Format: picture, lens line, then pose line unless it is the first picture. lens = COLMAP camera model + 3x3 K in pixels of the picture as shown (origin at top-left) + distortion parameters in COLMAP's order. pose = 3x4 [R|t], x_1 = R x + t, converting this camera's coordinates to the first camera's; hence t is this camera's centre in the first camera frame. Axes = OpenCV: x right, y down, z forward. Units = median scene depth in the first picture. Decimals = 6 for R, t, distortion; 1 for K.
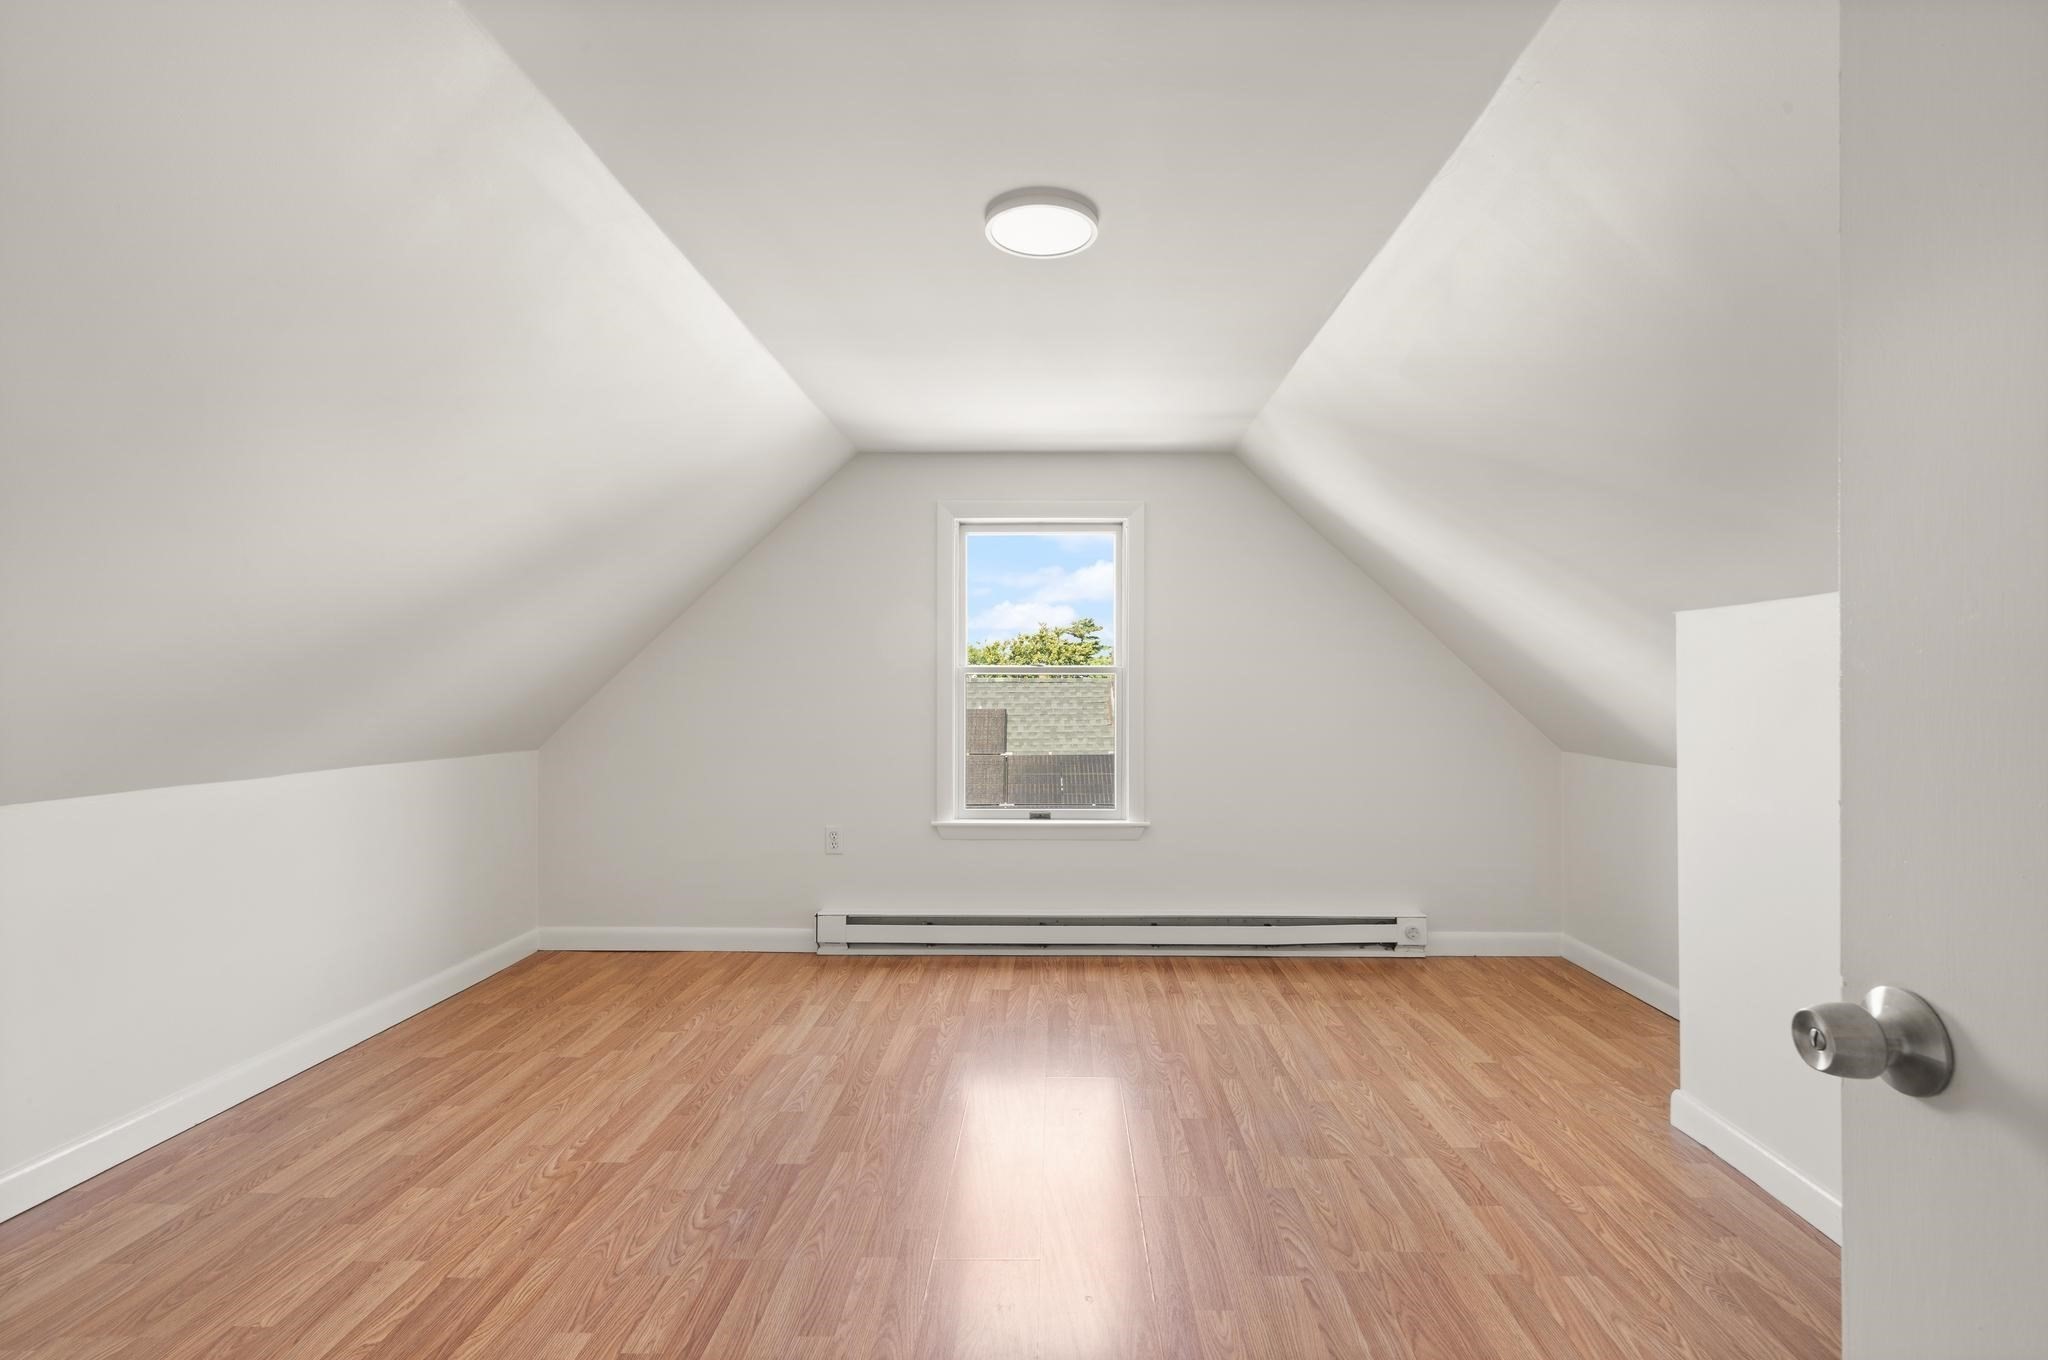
lens RADIAL K [[969.1, 0, 1015.6], [0, 969.1, 681.3], [0, 0, 1]] dist [0.012746, -0.000368]
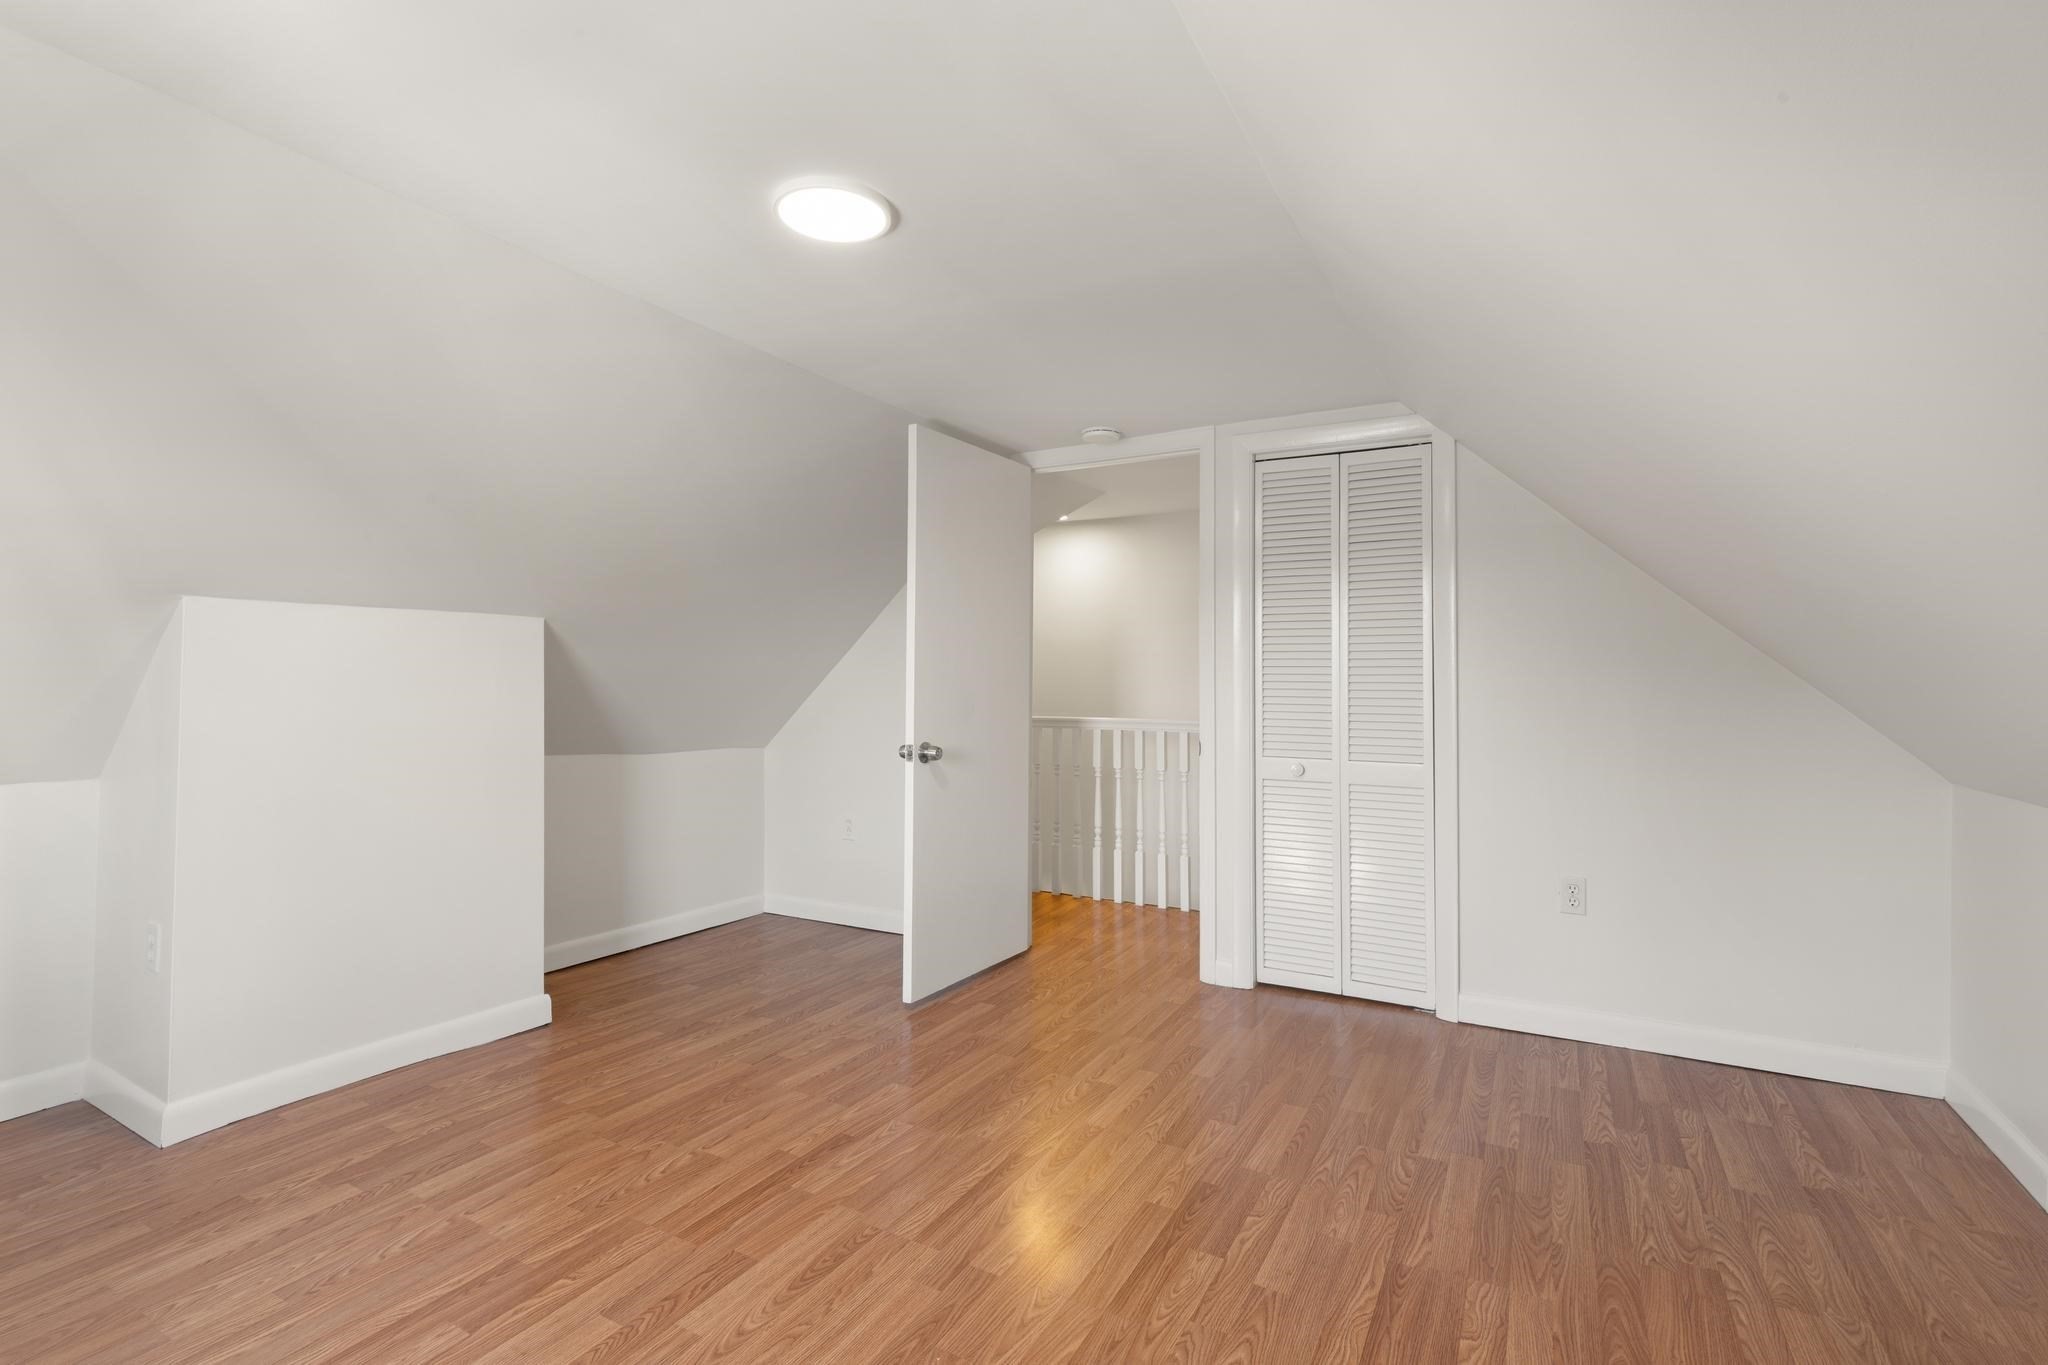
lens RADIAL K [[969.1, 0, 1015.6], [0, 969.1, 683.8], [0, 0, 1]] dist [0.012746, -0.000368]
pose [[-0.896025, -0.009660, 0.443899, -0.598727], [-0.009827, 0.999950, 0.001925, -0.002790], [-0.443896, -0.002637, -0.896075, 1.868034]]
